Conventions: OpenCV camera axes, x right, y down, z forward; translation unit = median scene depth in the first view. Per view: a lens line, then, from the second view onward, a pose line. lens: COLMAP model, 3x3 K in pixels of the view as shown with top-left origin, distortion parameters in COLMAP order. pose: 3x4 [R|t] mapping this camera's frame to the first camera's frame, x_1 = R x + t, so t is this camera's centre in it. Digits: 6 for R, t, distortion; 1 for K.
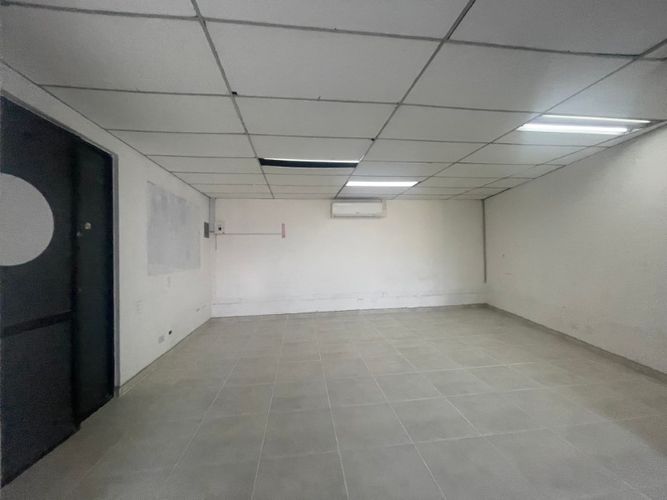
lens RADIAL K [[269.5, 0, 331.4], [0, 269.5, 250.4], [0, 0, 1]] dist [-0.000192, 0.000295]
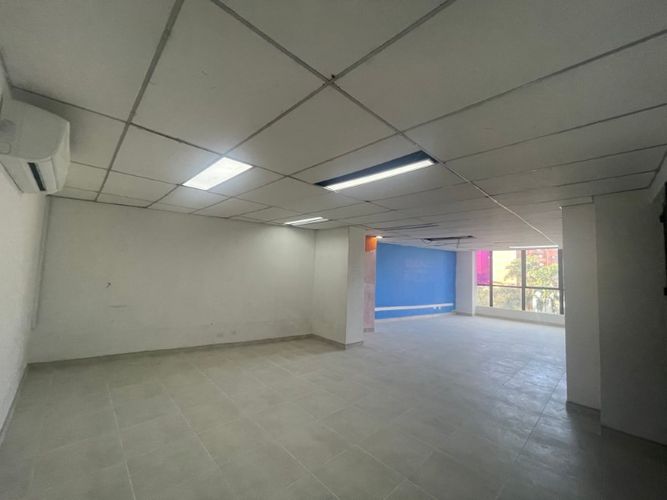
lens RADIAL K [[269.5, 0, 331.4], [0, 269.5, 250.4], [0, 0, 1]] dist [-0.000192, 0.000295]
pose [[-0.596056, 0.057352, 0.800892, -0.357035], [-0.031253, 0.995033, -0.094514, -0.026101], [-0.802334, -0.081366, -0.591303, 0.874117]]
